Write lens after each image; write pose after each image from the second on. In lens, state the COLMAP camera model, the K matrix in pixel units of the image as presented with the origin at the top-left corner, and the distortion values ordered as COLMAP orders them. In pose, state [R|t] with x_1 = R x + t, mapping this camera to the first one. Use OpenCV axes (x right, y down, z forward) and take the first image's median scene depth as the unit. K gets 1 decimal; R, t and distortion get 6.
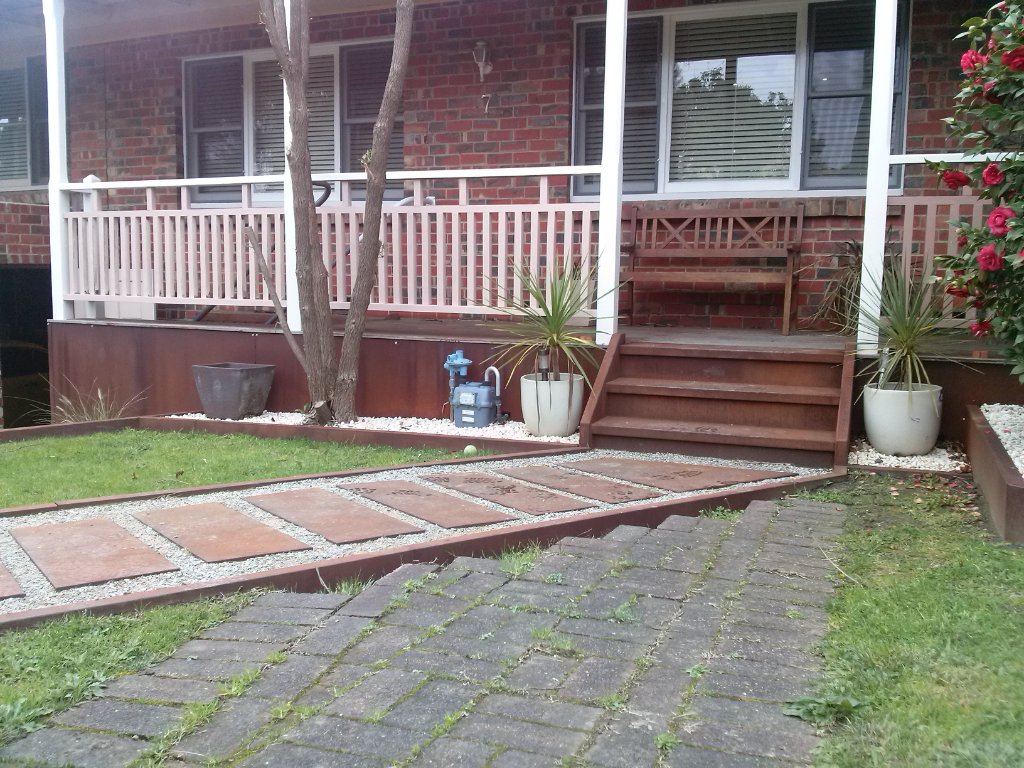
lens RADIAL K [[903.2, 0, 512.2], [0, 903.2, 381.3], [0, 0, 1]] dist [-0.010590, -0.029257]
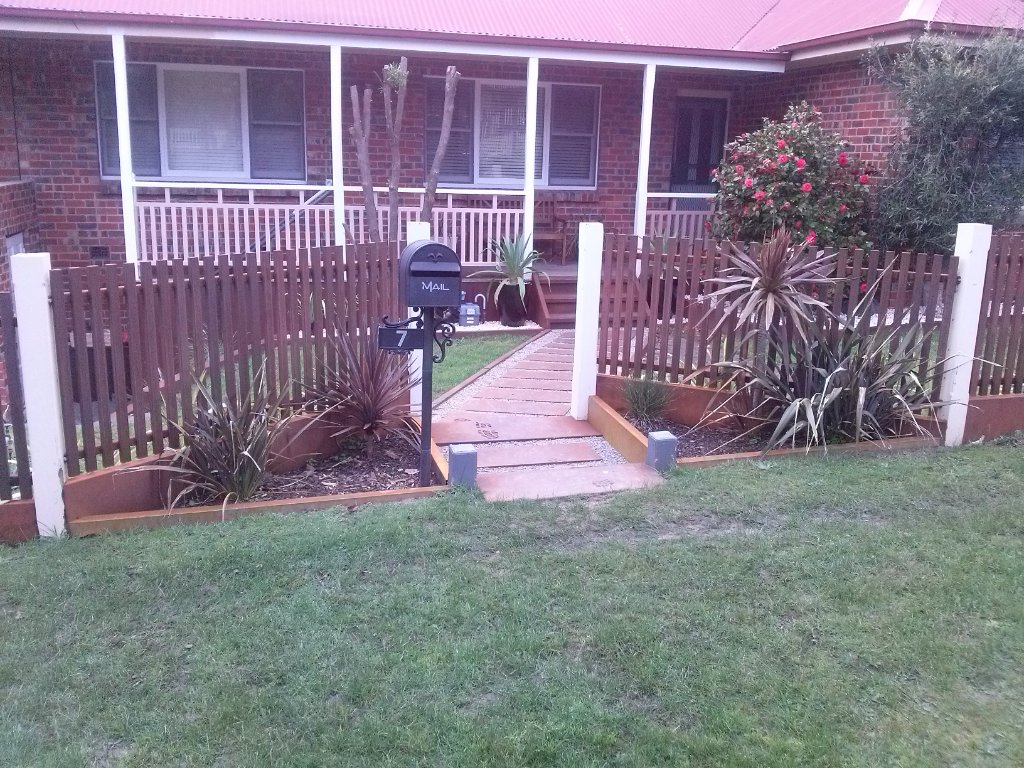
lens RADIAL K [[903.2, 0, 511.9], [0, 903.2, 385.8], [0, 0, 1]] dist [-0.010590, -0.029257]
pose [[0.805043, -0.134270, 0.577821, -0.833636], [0.054896, 0.986730, 0.152806, -0.085797], [-0.590670, -0.091295, 0.801732, -0.470668]]
